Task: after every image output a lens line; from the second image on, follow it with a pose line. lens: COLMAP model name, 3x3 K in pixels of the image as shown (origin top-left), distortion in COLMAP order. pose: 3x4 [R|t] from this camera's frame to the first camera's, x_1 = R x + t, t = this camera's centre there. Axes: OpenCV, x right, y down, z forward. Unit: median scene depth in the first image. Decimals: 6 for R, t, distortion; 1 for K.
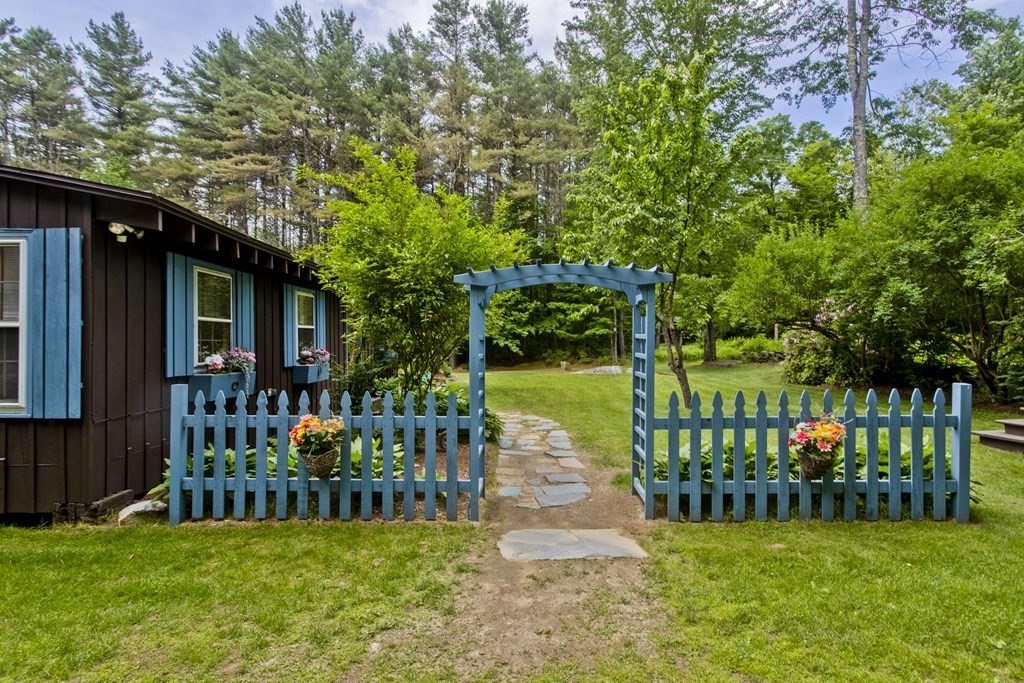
lens RADIAL K [[534.1, 0, 513.0], [0, 534.1, 342.7], [0, 0, 1]] dist [-0.005952, 0.000446]
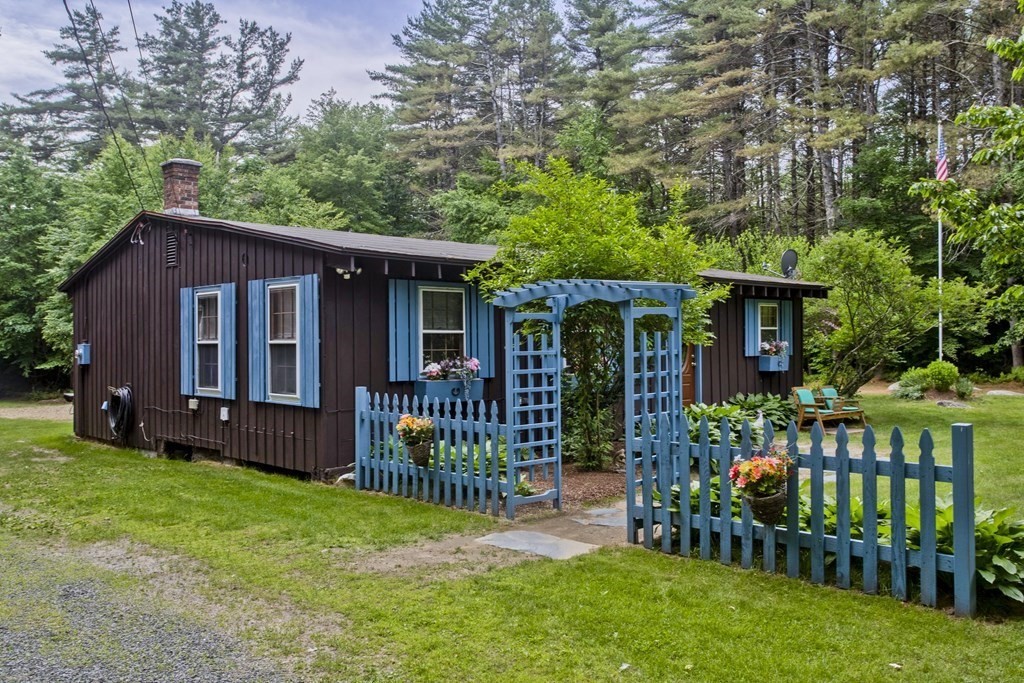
lens RADIAL K [[947.2, 0, 512.7], [0, 947.2, 341.9], [0, 0, 1]] dist [-0.000049, 0.000000]
pose [[0.669867, -0.001340, -0.742480, 1.332181], [0.009255, 0.999936, 0.006546, -0.043684], [0.742424, -0.011256, 0.669836, -0.290124]]
